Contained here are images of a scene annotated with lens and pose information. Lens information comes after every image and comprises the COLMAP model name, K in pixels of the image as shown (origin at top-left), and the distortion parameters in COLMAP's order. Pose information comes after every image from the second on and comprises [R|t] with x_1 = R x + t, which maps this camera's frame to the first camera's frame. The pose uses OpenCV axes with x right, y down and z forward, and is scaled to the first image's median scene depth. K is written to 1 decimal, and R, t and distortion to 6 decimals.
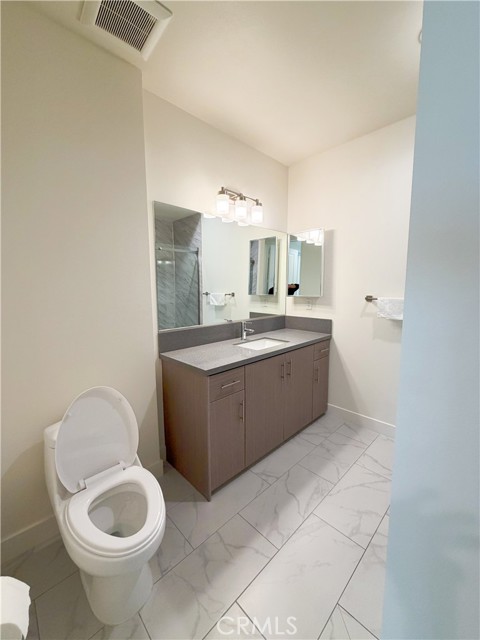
lens RADIAL K [[256.0, 0, 239.7], [0, 256.0, 319.5], [0, 0, 1]] dist [-0.000477, 0.000015]
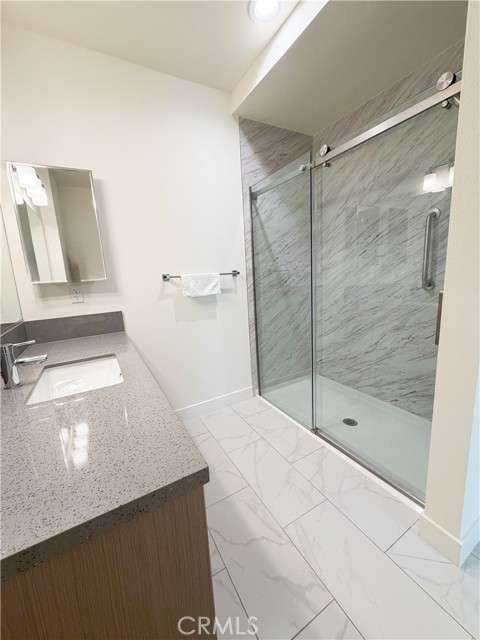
lens RADIAL K [[256.0, 0, 239.2], [0, 256.0, 317.8], [0, 0, 1]] dist [-0.000477, 0.000015]
pose [[0.259209, -0.181282, 0.948656, -0.271720], [0.171222, 0.975294, 0.139588, -0.027095], [-0.950523, 0.126249, 0.283844, 0.541381]]
